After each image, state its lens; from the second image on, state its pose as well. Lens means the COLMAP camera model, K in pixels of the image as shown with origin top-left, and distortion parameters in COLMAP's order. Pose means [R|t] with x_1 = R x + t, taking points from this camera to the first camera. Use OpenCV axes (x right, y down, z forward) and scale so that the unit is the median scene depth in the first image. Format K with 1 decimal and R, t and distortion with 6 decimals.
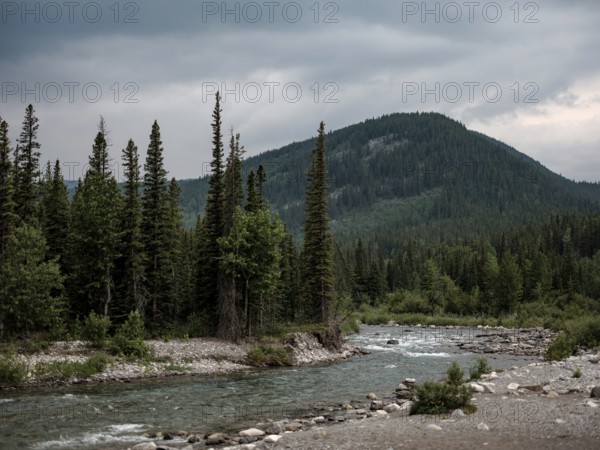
lens RADIAL K [[1173.3, 0, 297.3], [0, 1173.3, 222.6], [0, 0, 1]] dist [0.027043, 0.000000]
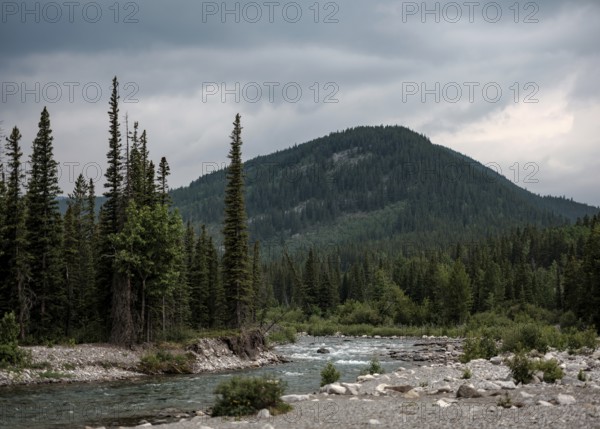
lens RADIAL K [[1177.3, 0, 302.4], [0, 1177.3, 217.1], [0, 0, 1]] dist [0.017157, 0.000000]
pose [[0.999530, -0.000405, 0.030661, 0.020664], [0.000957, 0.999838, -0.017979, 0.006267], [-0.030649, 0.018000, 0.999368, 0.028657]]
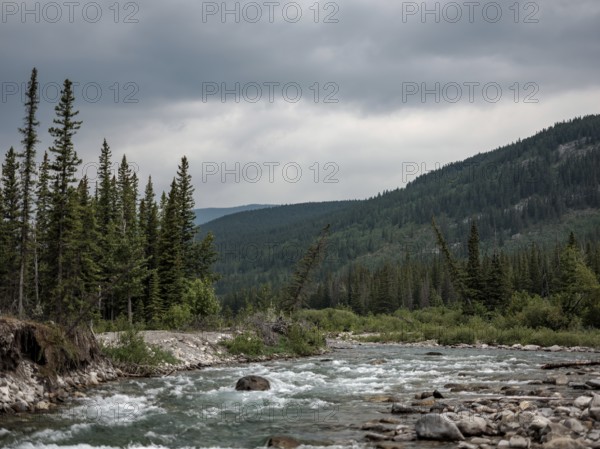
lens RADIAL K [[1173.3, 0, 300.1], [0, 1173.3, 223.7], [0, 0, 1]] dist [0.027043, 0.000000]
pose [[0.985162, -0.014922, -0.170974, 0.089200], [0.011197, 0.999679, -0.022730, 0.036625], [0.171259, 0.020478, 0.985013, 0.384460]]
